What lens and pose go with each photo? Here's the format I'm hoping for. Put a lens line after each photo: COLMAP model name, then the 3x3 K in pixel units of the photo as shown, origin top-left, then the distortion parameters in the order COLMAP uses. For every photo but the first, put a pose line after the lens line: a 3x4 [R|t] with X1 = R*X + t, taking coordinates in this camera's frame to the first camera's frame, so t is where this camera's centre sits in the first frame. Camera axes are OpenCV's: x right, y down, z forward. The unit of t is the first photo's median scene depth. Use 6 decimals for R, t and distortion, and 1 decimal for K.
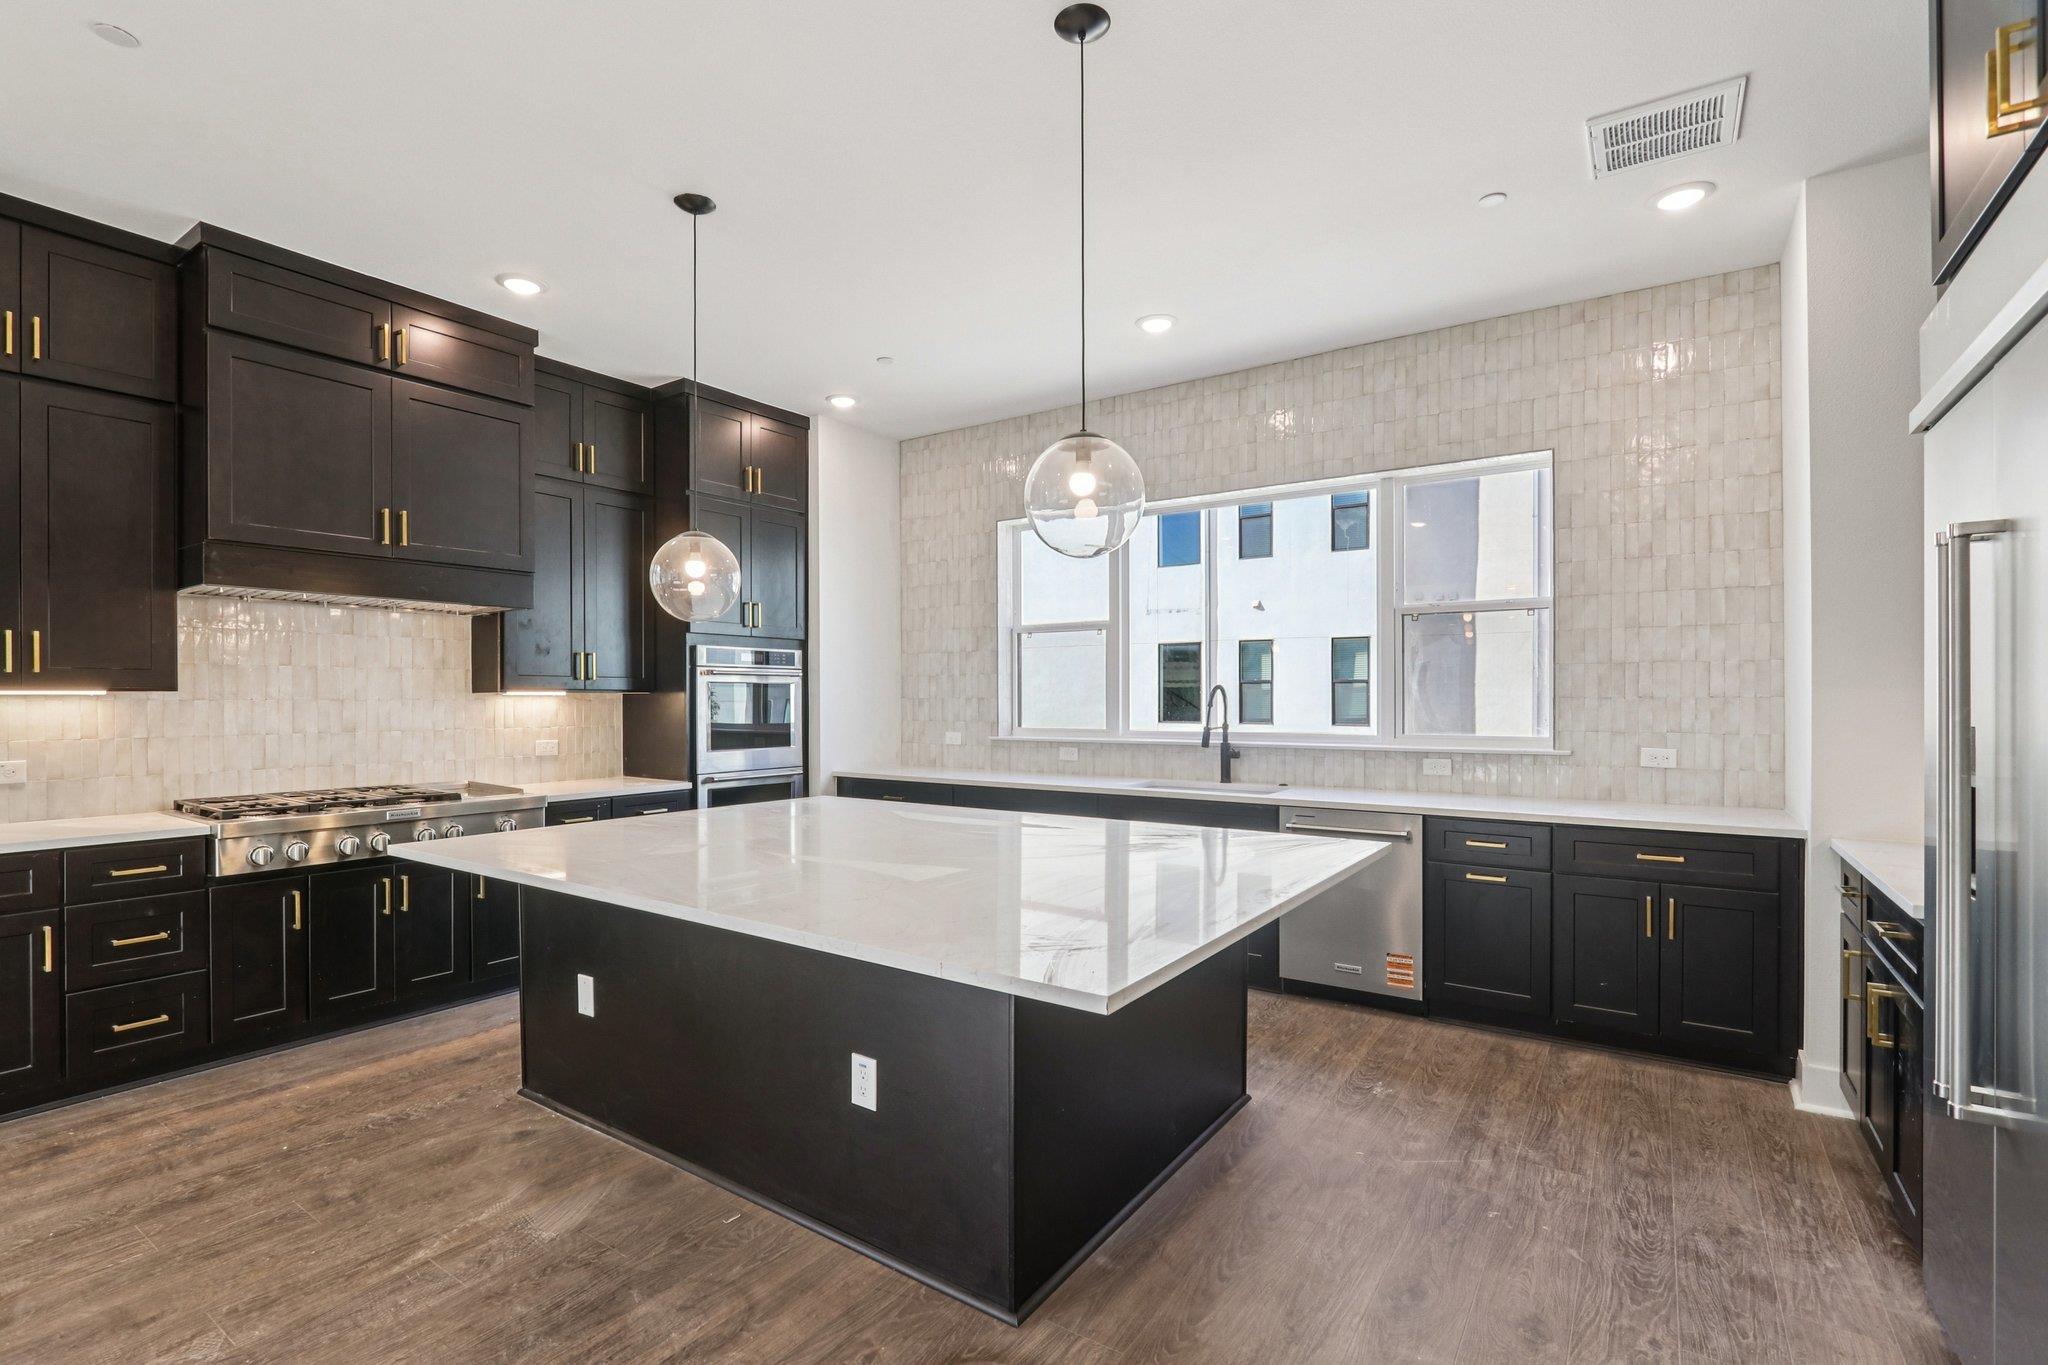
lens RADIAL K [[955.8, 0, 981.0], [0, 955.8, 700.9], [0, 0, 1]] dist [-0.019751, 0.000481]
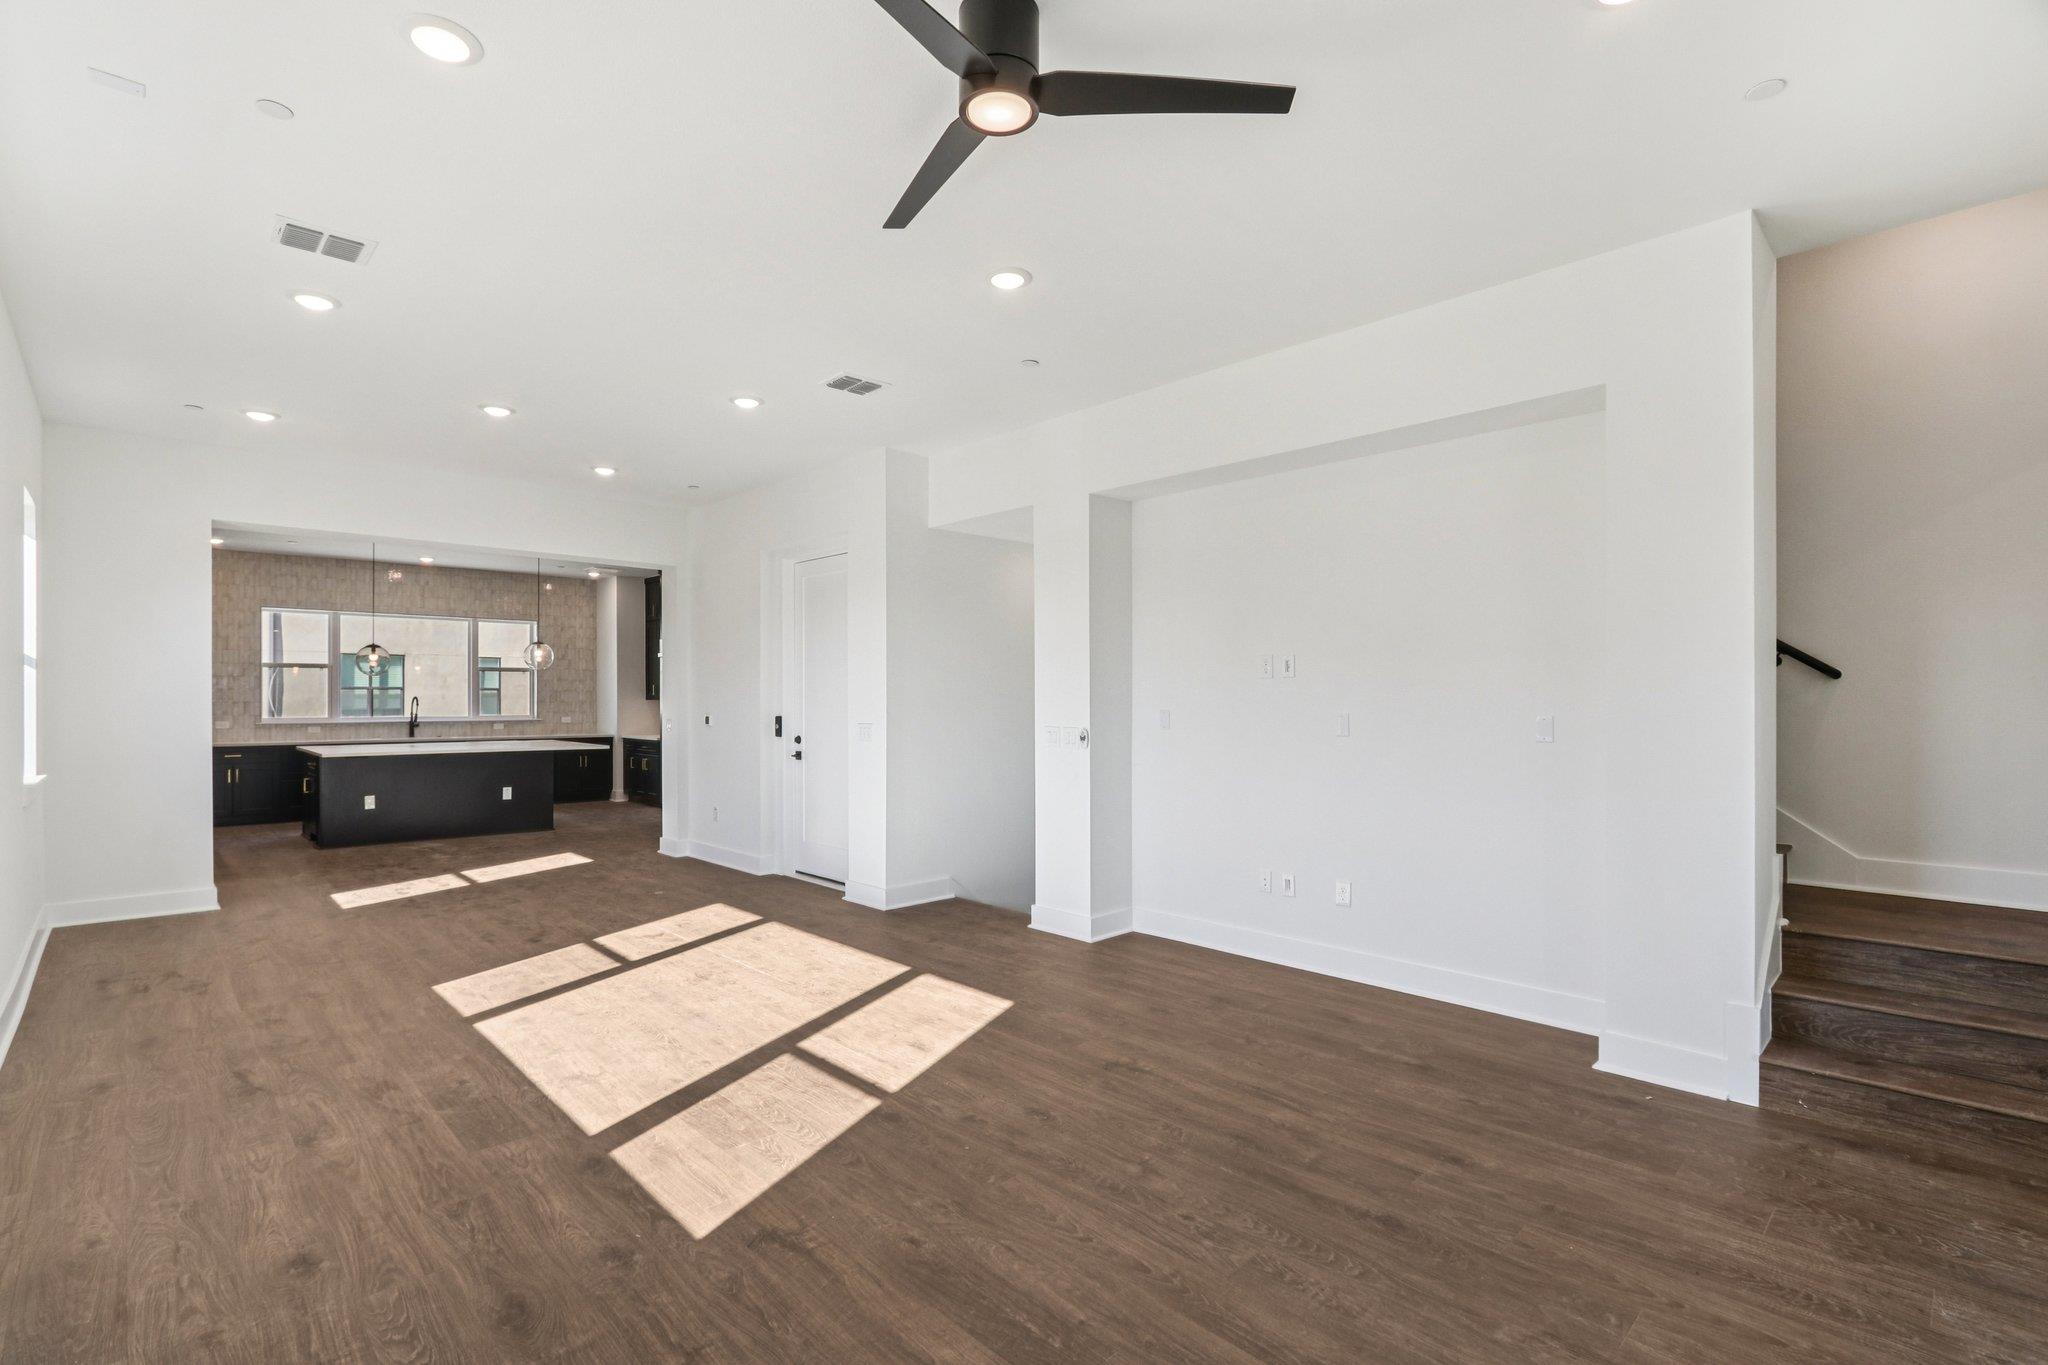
lens RADIAL K [[943.5, 0, 1023.6], [0, 943.5, 692.2], [0, 0, 1]] dist [-0.020115, -0.000427]
pose [[0.185796, 0.008233, 0.982554, -2.042186], [0.002690, 0.999957, -0.008887, -0.003017], [-0.982585, 0.004294, 0.185766, -1.091617]]
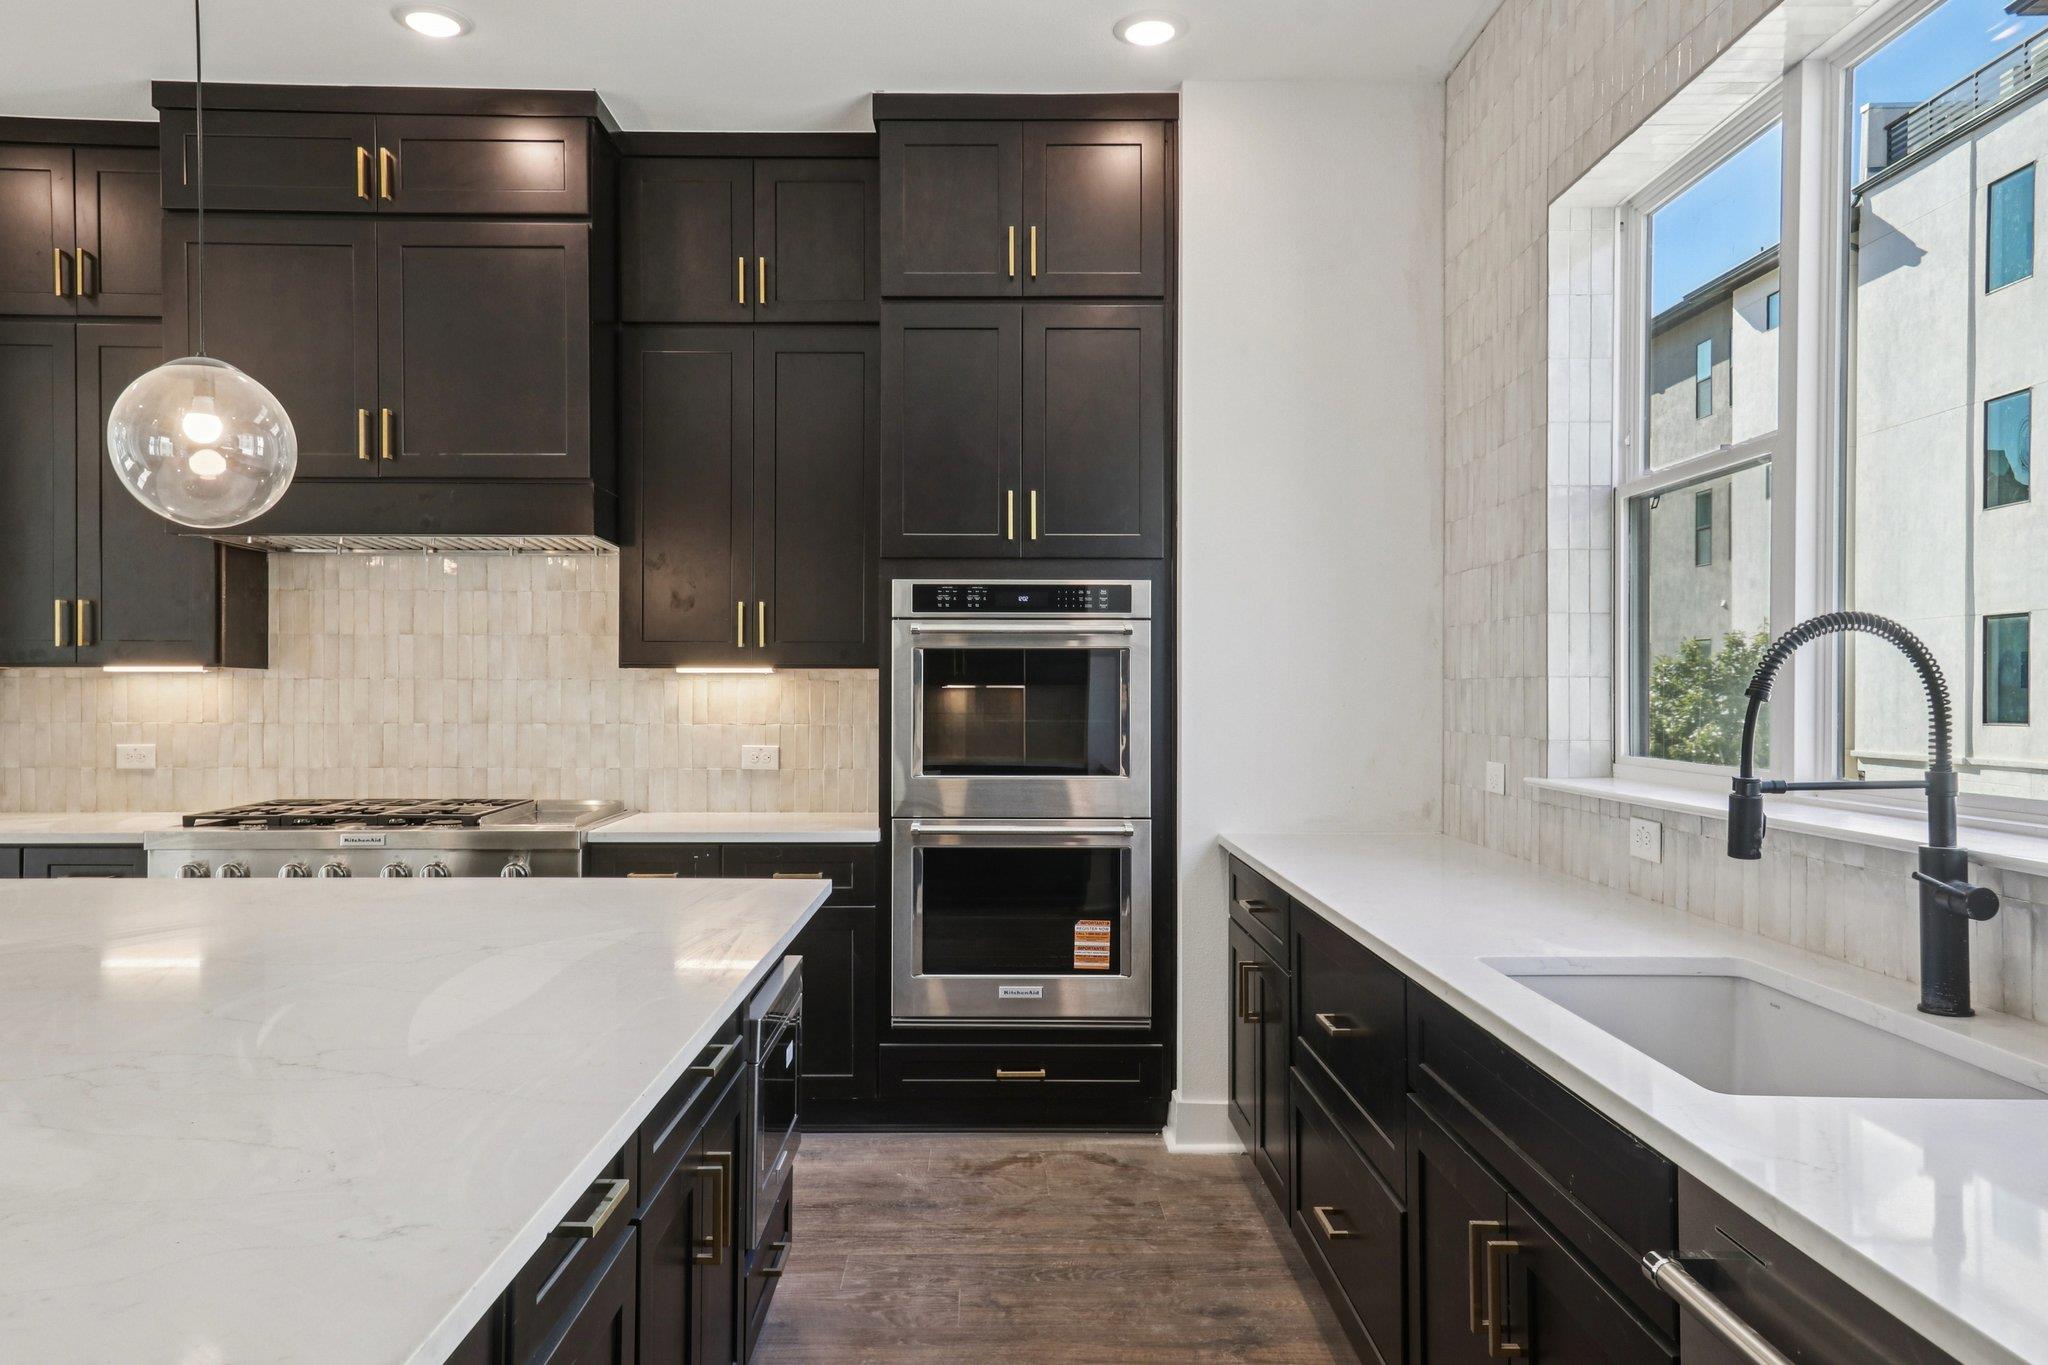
lens RADIAL K [[1455.6, 0, 1020.0], [0, 1455.6, 690.9], [0, 0, 1]] dist [0.023825, 0.000210]
pose [[0.584318, 0.002581, -0.811521, 0.492848], [-0.006819, 0.999975, -0.001729, 0.007038], [0.811496, 0.006544, 0.584321, 0.678506]]
